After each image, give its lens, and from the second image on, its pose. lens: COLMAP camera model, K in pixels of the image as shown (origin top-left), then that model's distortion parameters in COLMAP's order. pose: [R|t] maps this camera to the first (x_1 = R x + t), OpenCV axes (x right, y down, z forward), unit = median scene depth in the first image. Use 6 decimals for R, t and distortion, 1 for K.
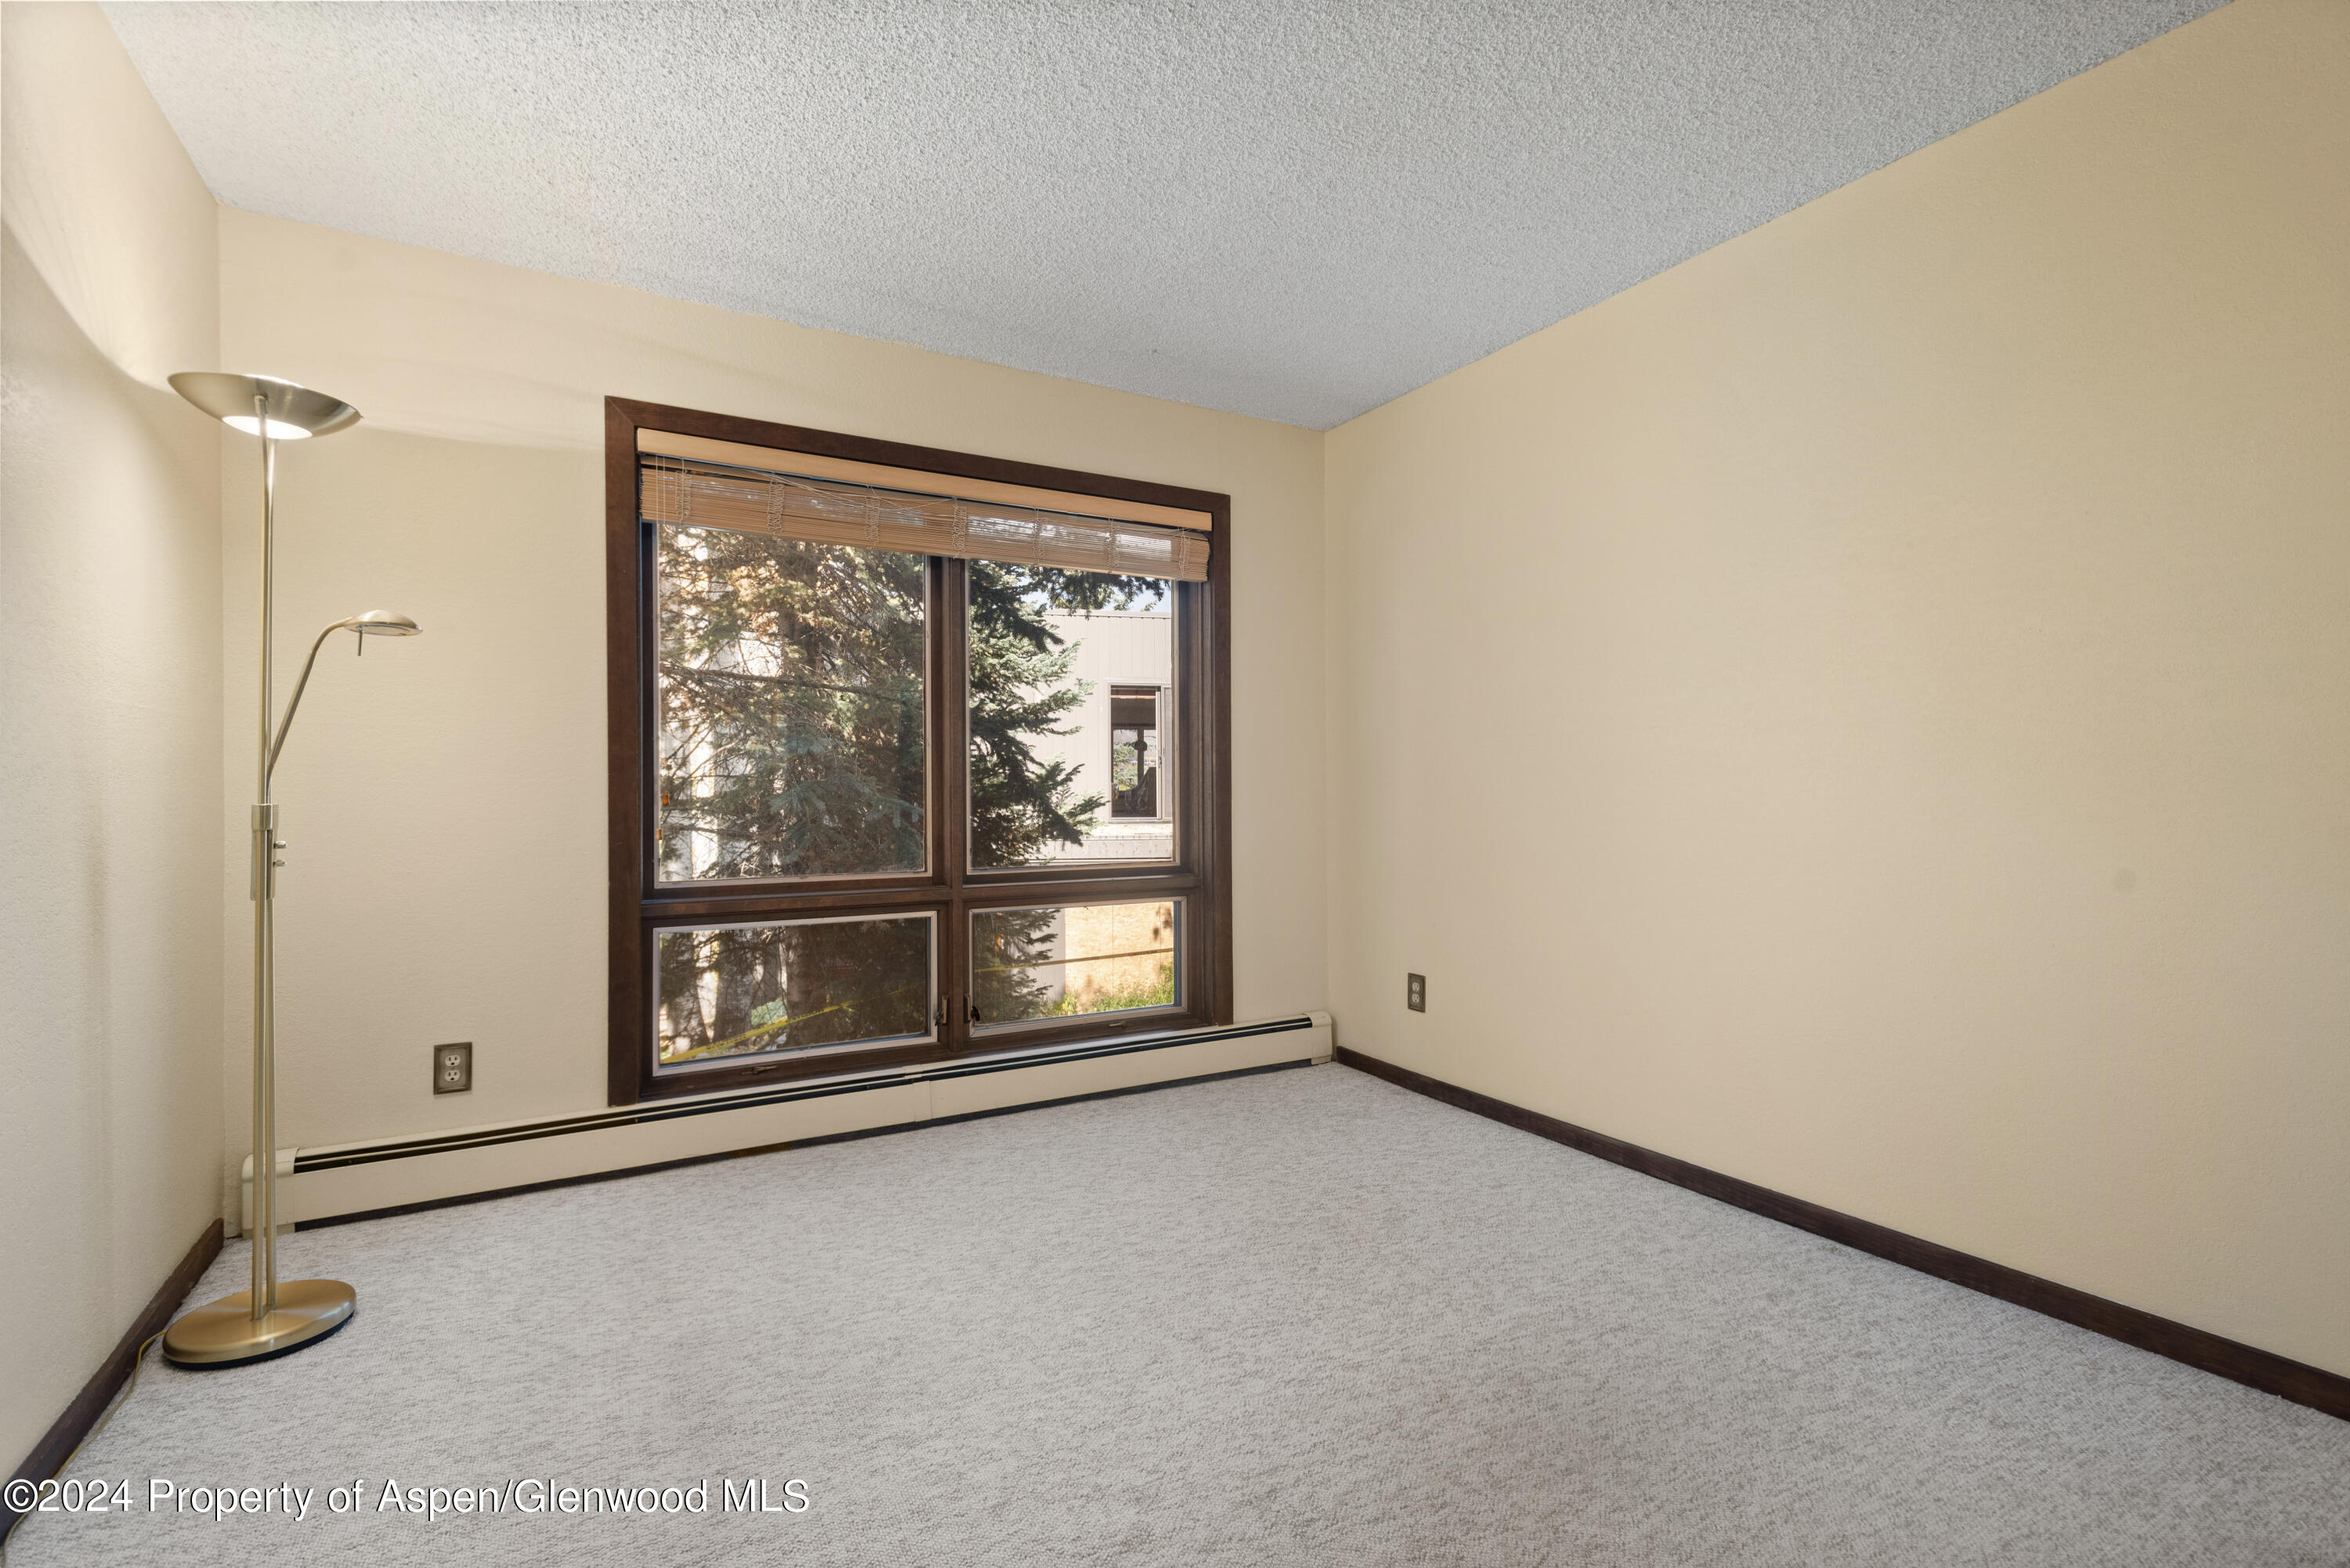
lens RADIAL K [[1089.2, 0, 1184.8], [0, 1089.2, 777.1], [0, 0, 1]] dist [0.011403, -0.000607]
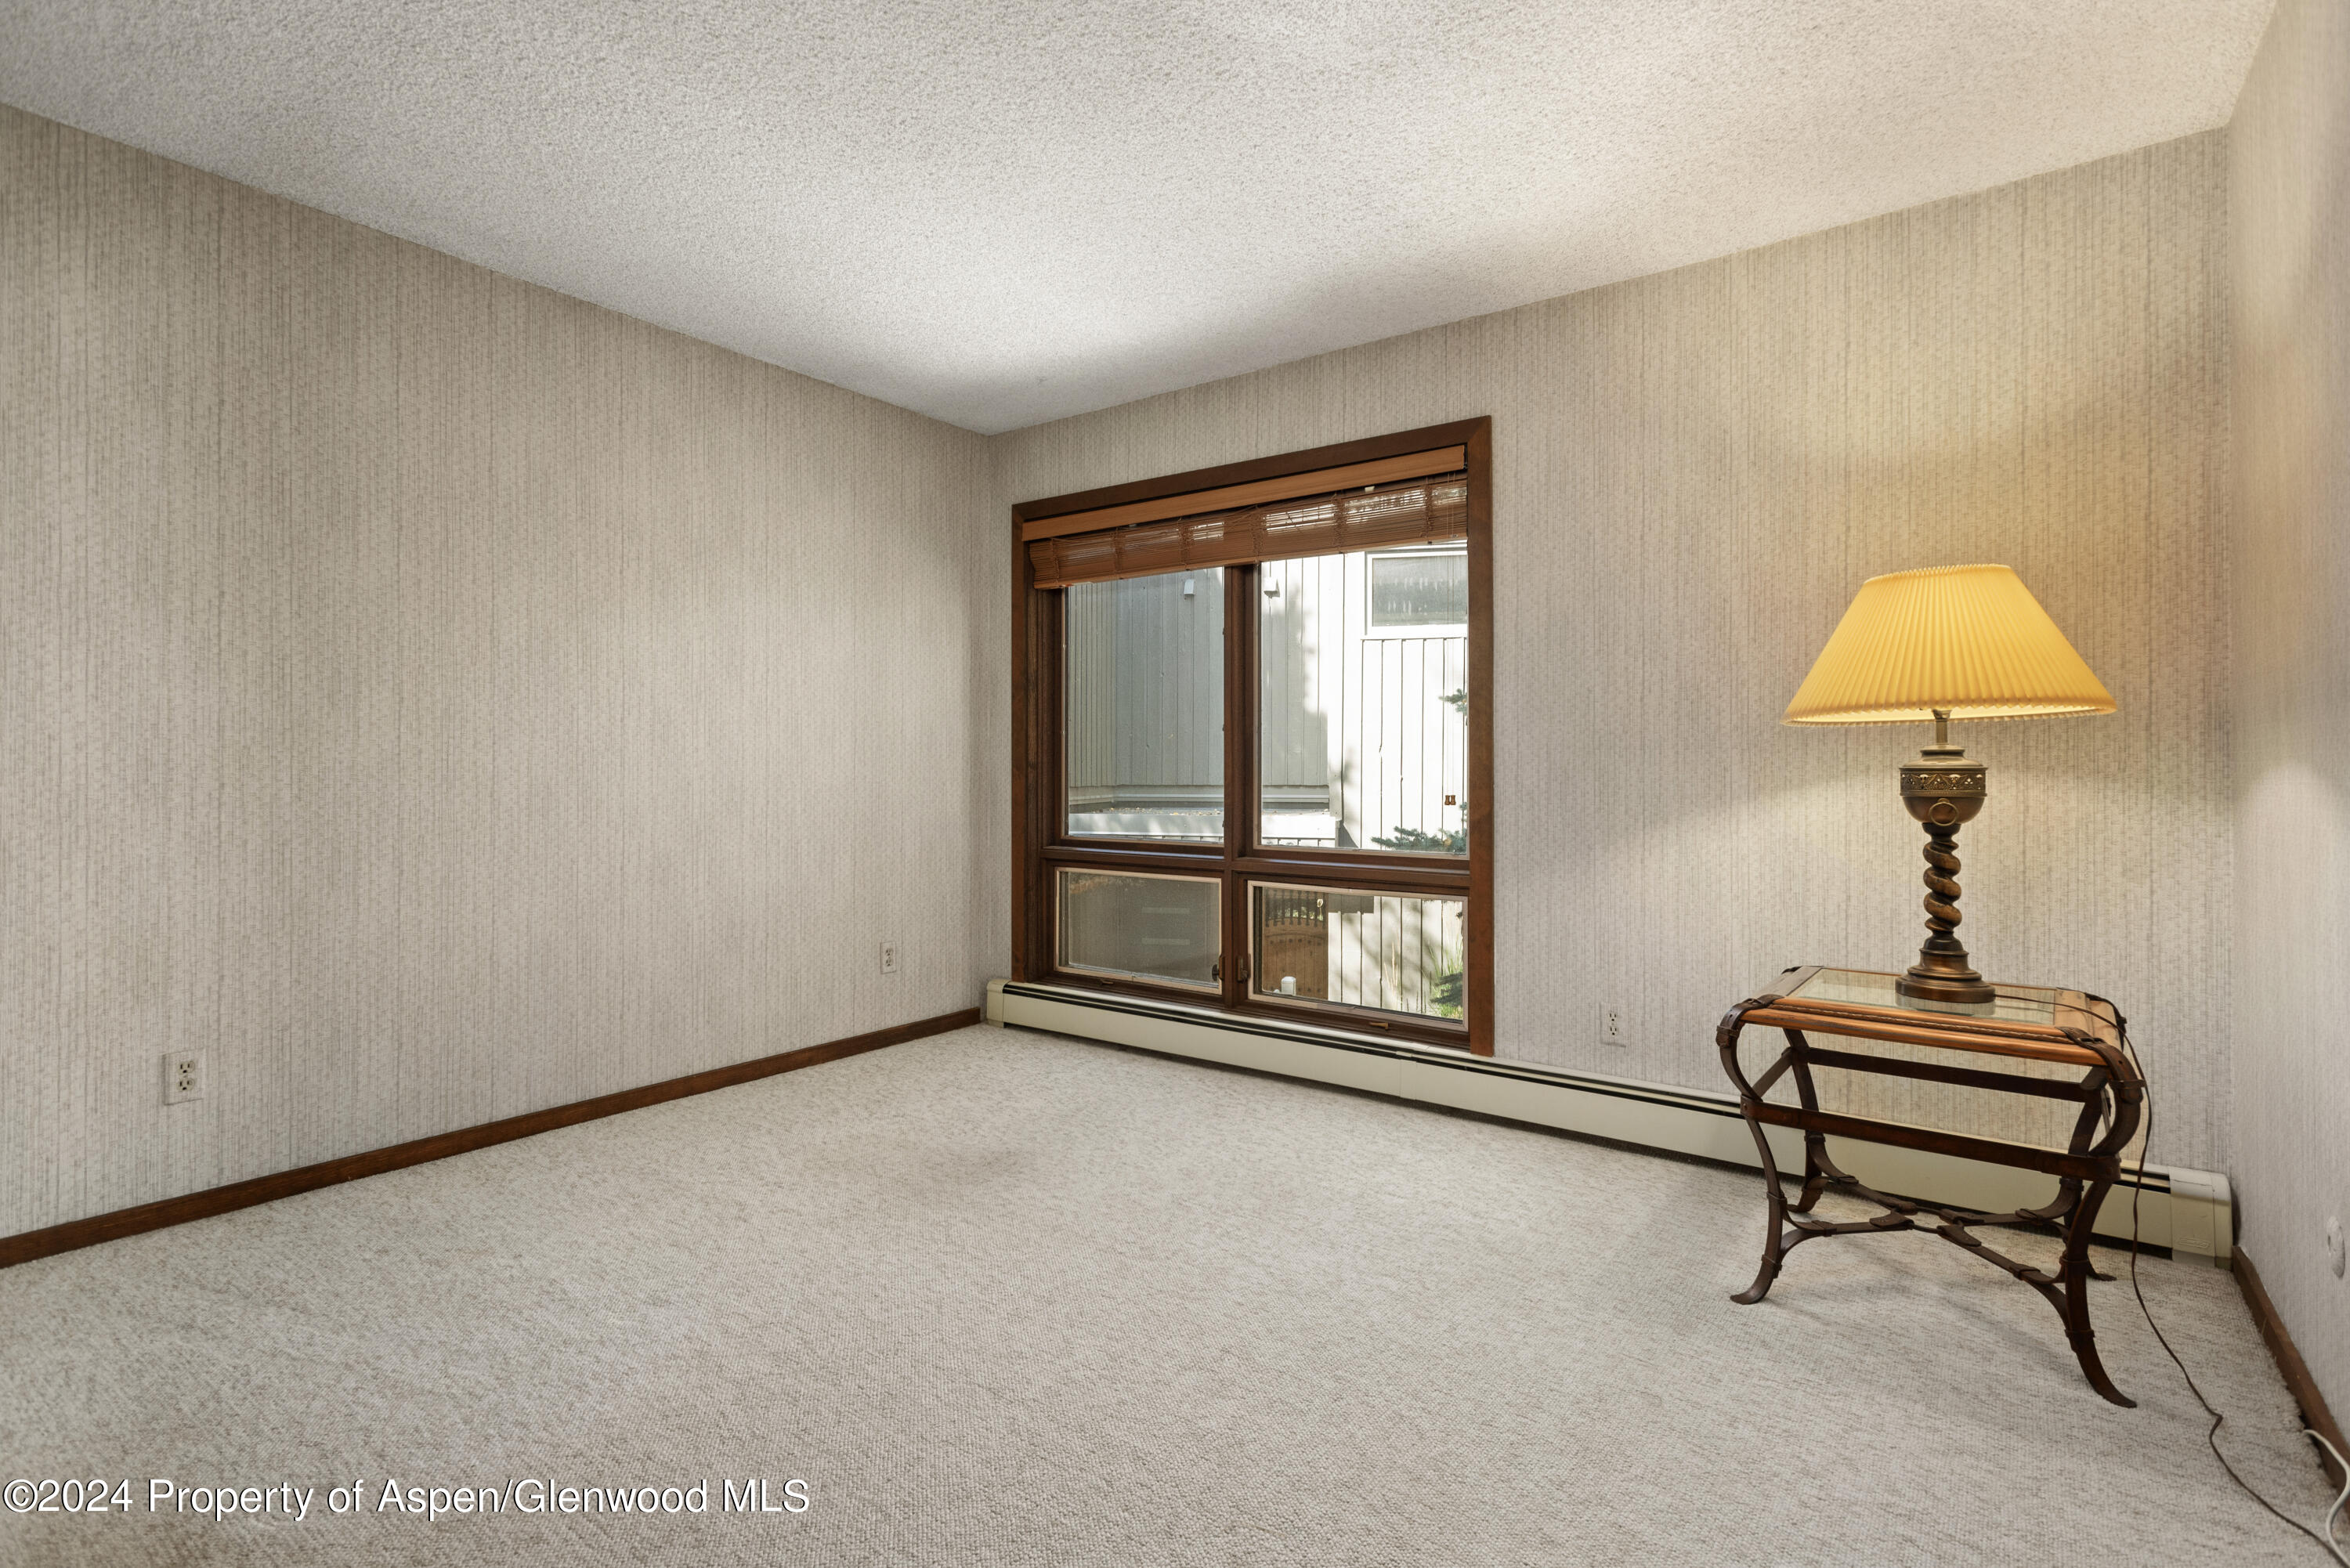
lens RADIAL K [[1089.2, 0, 1184.8], [0, 1089.2, 777.1], [0, 0, 1]] dist [0.011403, -0.000607]
pose [[0.410981, 0.003888, -0.911635, 0.763667], [-0.004702, 0.999987, 0.002145, 0.015523], [0.911632, 0.003405, 0.410994, 0.492292]]
